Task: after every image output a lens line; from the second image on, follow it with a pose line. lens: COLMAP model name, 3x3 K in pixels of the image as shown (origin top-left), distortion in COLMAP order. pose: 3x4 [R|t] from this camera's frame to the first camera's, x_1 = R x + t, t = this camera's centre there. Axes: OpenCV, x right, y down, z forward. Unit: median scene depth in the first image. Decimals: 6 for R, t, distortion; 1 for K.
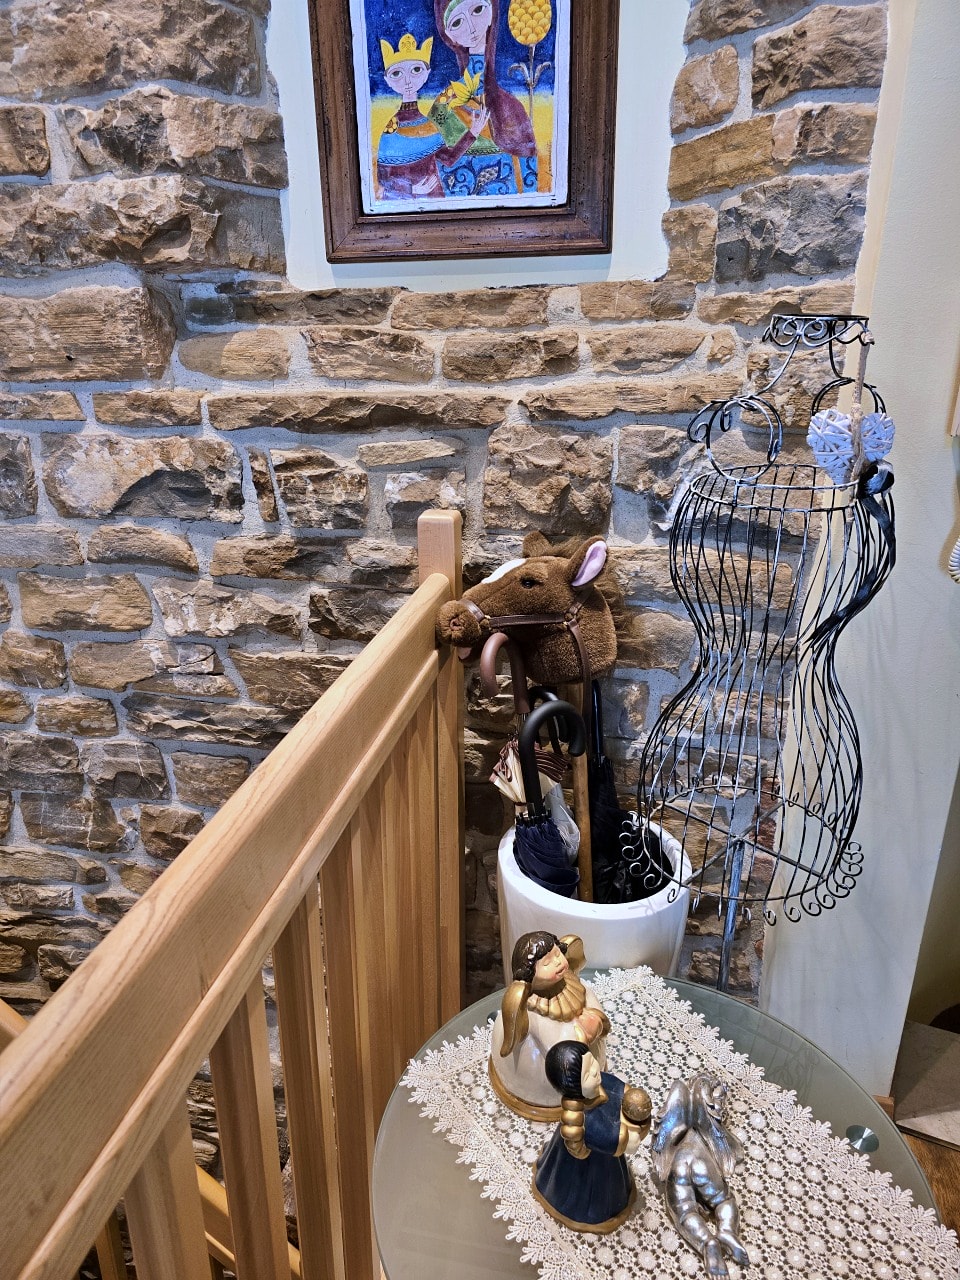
lens RADIAL K [[870.1, 0, 480.4], [0, 870.1, 642.2], [0, 0, 1]] dist [0.035851, -0.027881]
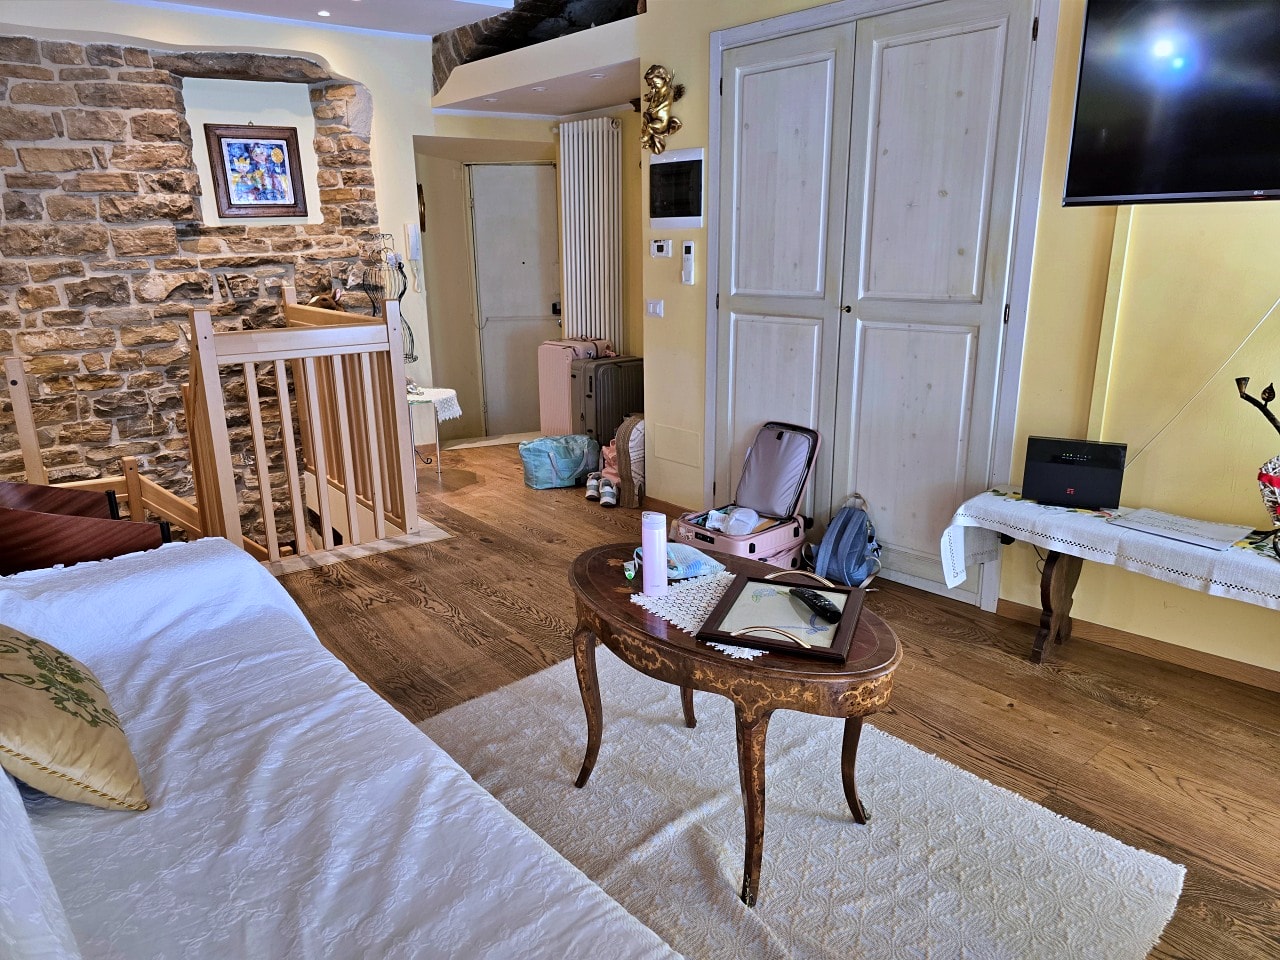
lens RADIAL K [[870.1, 0, 639.6], [0, 870.1, 477.6], [0, 0, 1]] dist [0.035851, -0.027881]
pose [[0.662206, -0.211041, 0.718988, -1.751082], [0.266712, 0.963065, 0.037036, 0.814795], [-0.700248, 0.167237, 0.694035, -2.262264]]
